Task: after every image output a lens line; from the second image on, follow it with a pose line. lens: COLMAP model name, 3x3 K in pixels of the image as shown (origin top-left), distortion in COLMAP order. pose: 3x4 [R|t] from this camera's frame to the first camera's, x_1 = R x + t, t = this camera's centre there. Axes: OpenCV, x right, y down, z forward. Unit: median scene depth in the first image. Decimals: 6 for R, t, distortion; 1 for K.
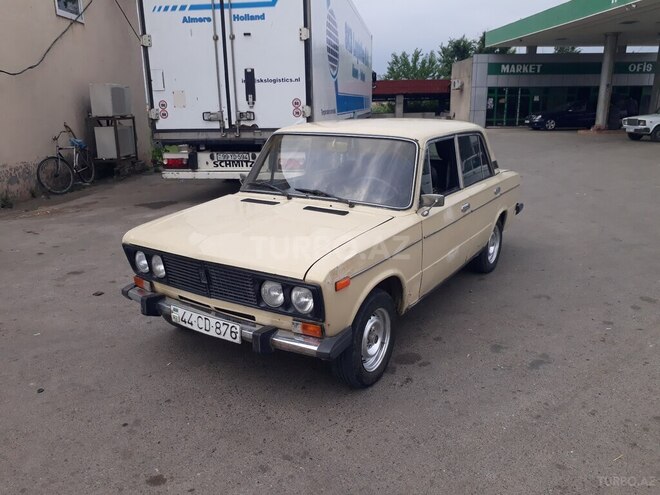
lens RADIAL K [[531.6, 0, 327.8], [0, 531.6, 245.3], [0, 0, 1]] dist [0.035260, -0.058026]
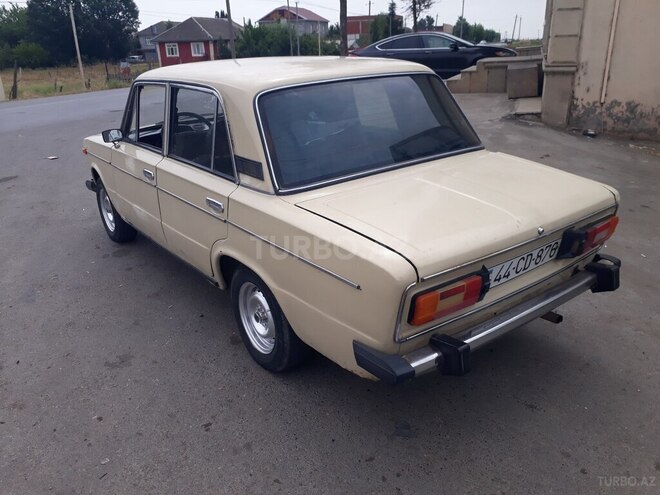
lens RADIAL K [[524.7, 0, 330.0], [0, 524.7, 247.5], [0, 0, 1]] dist [0.019442, -0.005710]
pose [[-0.353846, 0.352925, -0.866162, 1.197004], [-0.210339, 0.872327, 0.441365, -0.516165], [0.911345, 0.338363, -0.234436, 1.978739]]
